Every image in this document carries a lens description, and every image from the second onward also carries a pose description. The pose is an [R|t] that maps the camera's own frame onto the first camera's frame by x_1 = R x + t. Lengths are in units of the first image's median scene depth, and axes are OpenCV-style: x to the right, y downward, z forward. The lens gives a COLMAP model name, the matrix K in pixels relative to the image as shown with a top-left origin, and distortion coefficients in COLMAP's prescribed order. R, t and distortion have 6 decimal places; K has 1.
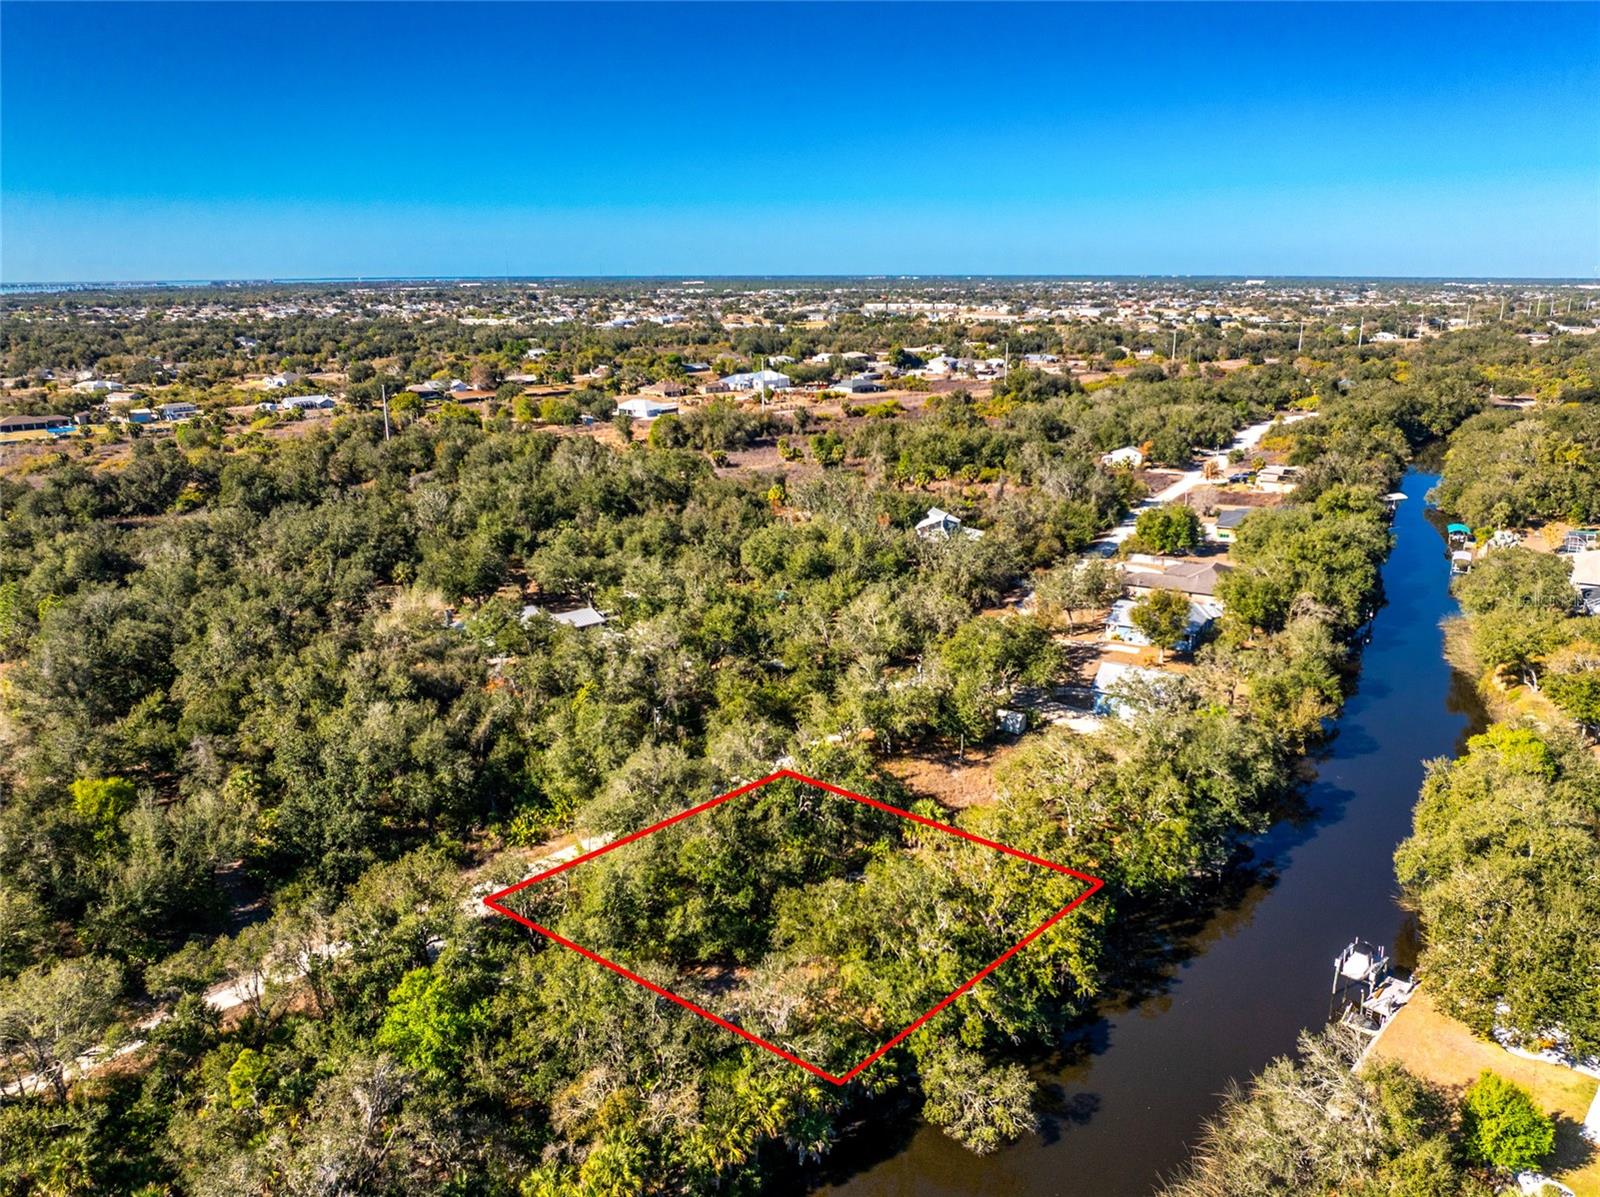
lens RADIAL K [[1142.6, 0, 805.1], [0, 1142.6, 597.8], [0, 0, 1]] dist [-0.037166, -0.006253]
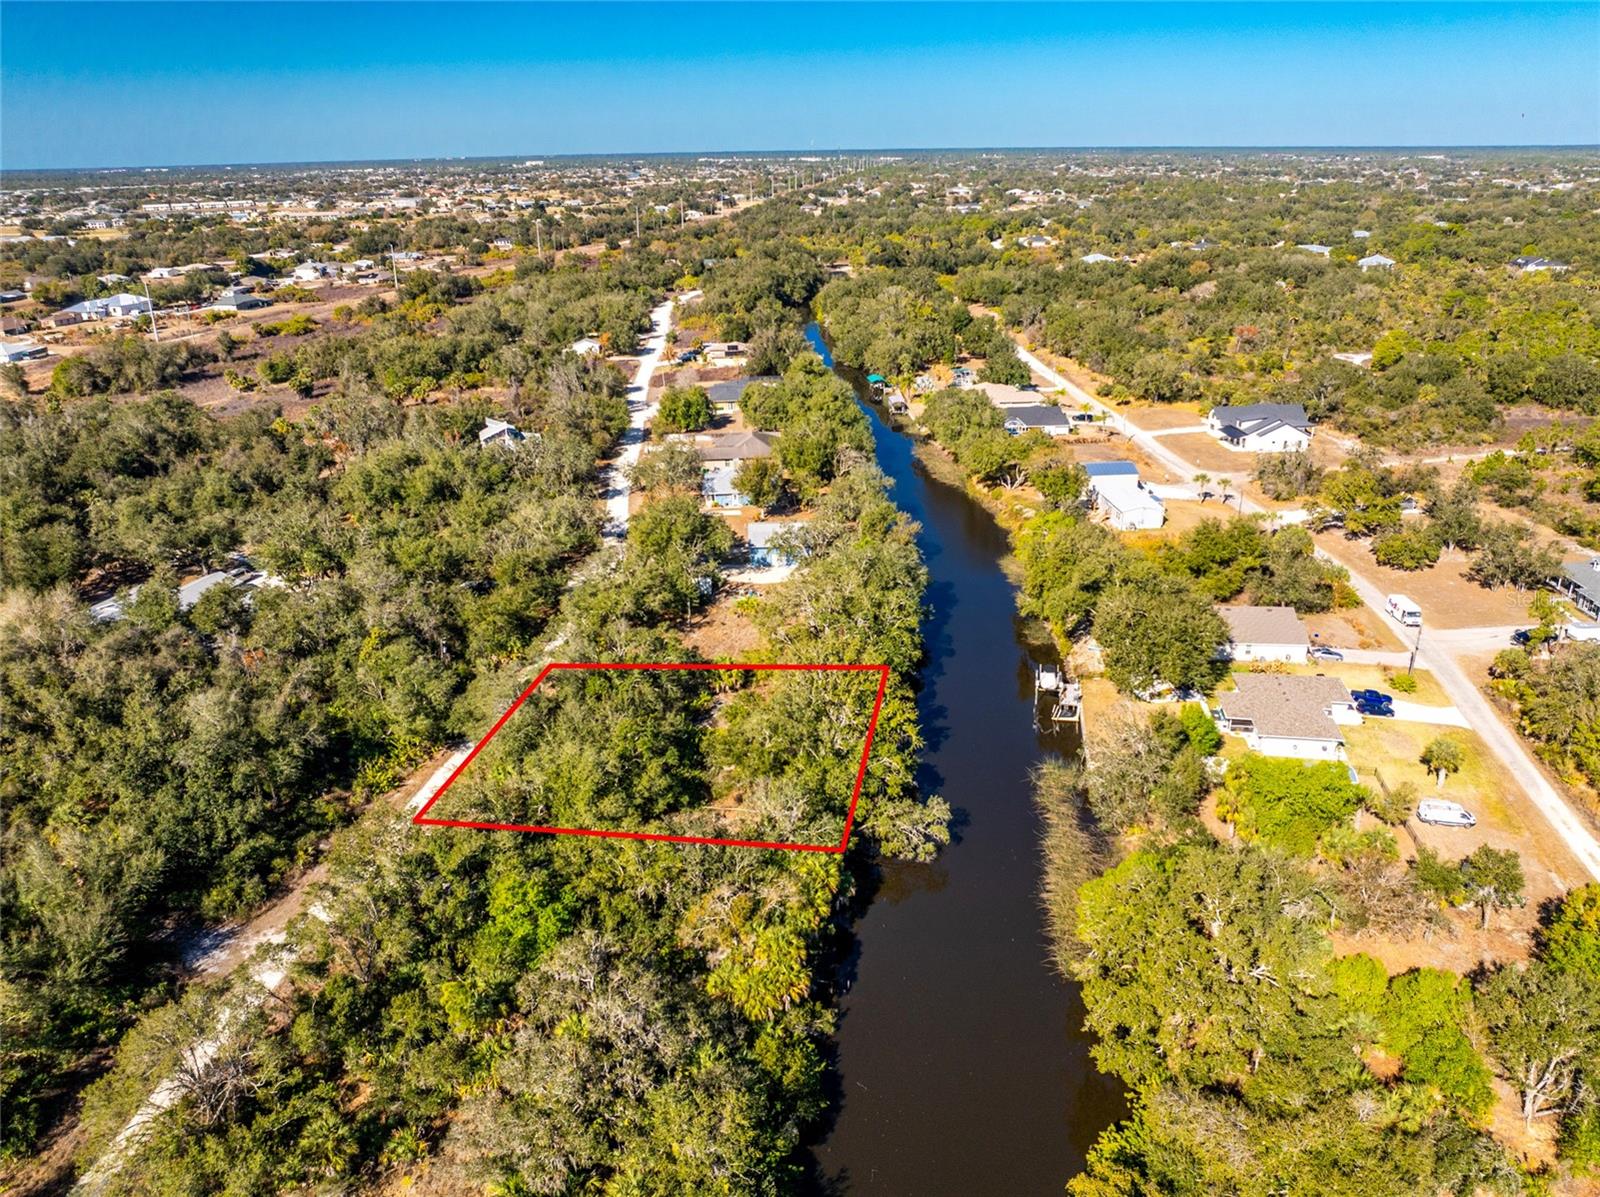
lens RADIAL K [[1116.6, 0, 800.0], [0, 1116.6, 598.5], [0, 0, 1]] dist [-0.038556, -0.004009]
pose [[0.828414, -0.217004, 0.516372, -0.152515], [0.162695, 0.975378, 0.148888, -0.016036], [-0.535967, -0.039330, 0.843322, -0.019421]]
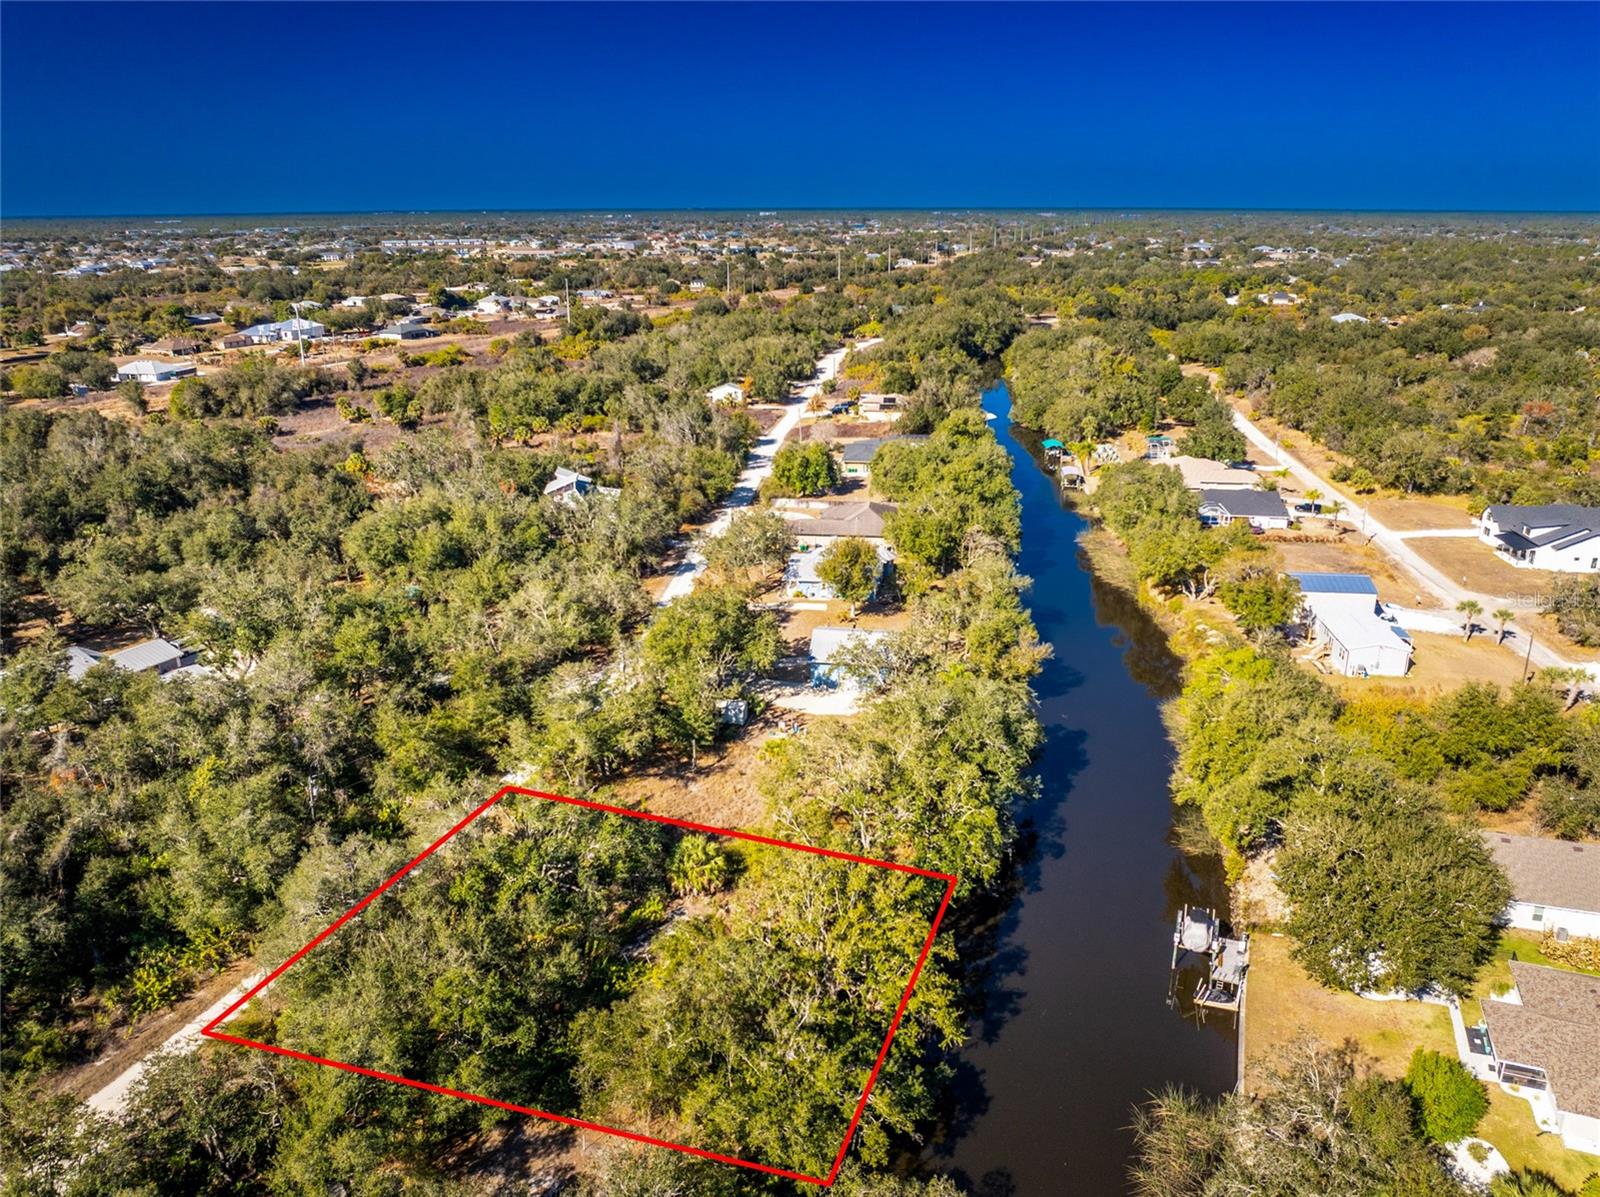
lens RADIAL K [[1142.6, 0, 805.1], [0, 1142.6, 597.8], [0, 0, 1]] dist [-0.037166, -0.006253]
pose [[0.920735, -0.124972, 0.369633, -0.036877], [0.104949, 0.991730, 0.073878, -0.017036], [-0.375808, -0.029229, 0.926236, 0.073245]]
